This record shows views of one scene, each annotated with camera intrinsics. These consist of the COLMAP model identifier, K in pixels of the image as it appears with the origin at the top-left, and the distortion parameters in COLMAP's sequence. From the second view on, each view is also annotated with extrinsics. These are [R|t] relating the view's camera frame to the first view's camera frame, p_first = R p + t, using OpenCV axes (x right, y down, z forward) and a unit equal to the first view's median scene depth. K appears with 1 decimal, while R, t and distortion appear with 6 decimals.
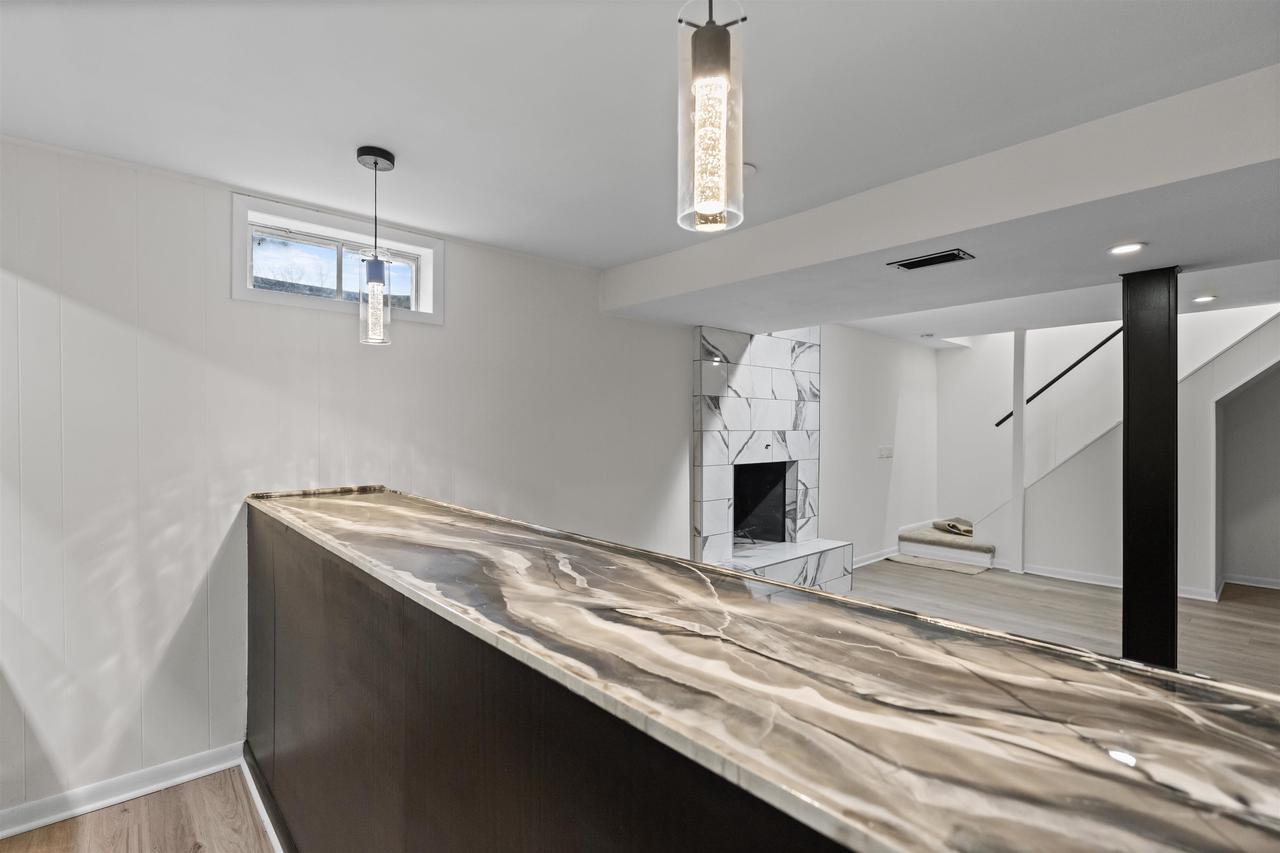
lens RADIAL K [[579.2, 0, 659.5], [0, 579.2, 429.8], [0, 0, 1]] dist [-0.008753, 0.002527]
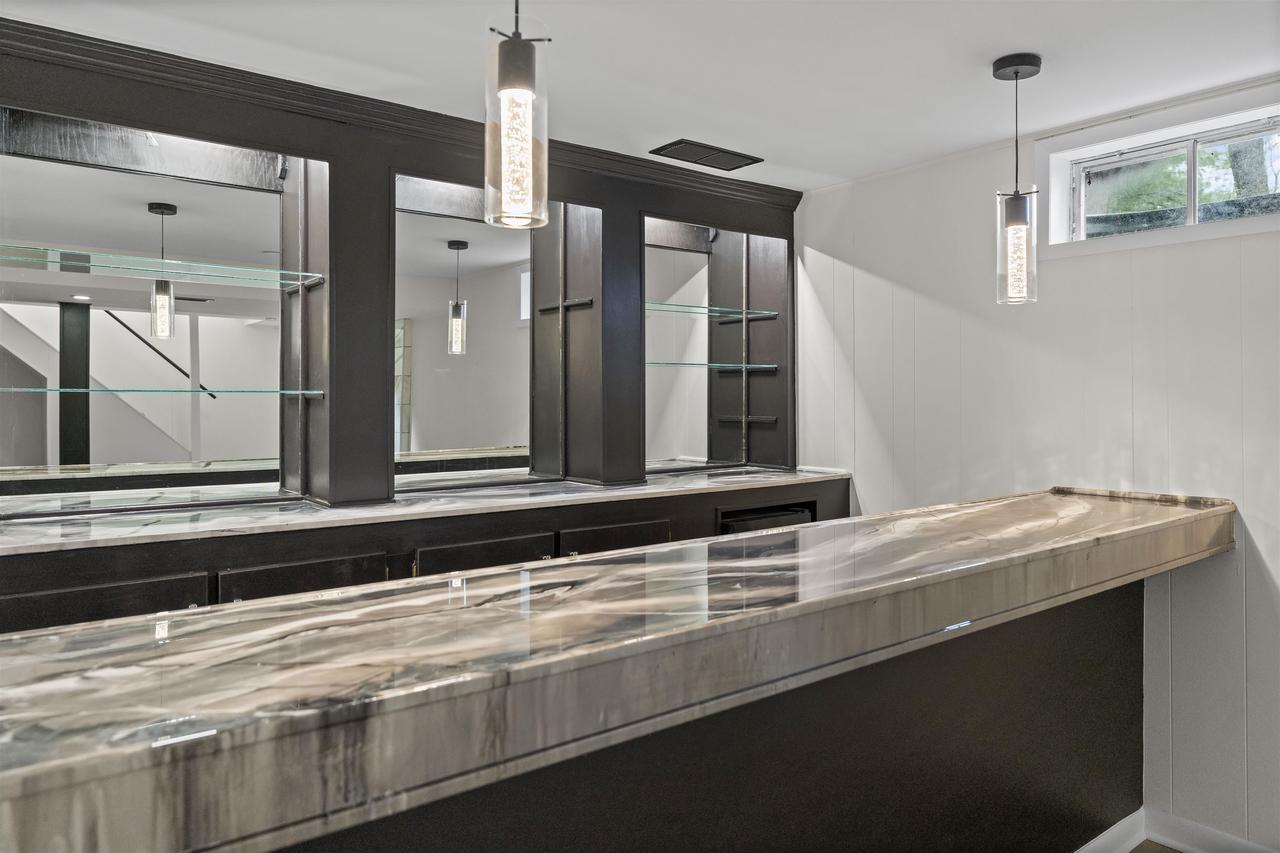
lens RADIAL K [[838.3, 0, 638.6], [0, 838.3, 418.3], [0, 0, 1]] dist [-0.009919, 0.001472]
pose [[-0.076019, 0.021157, -0.996882, 0.304458], [-0.003774, 0.999762, 0.021506, -0.007580], [0.997099, 0.005397, -0.075921, 0.258802]]
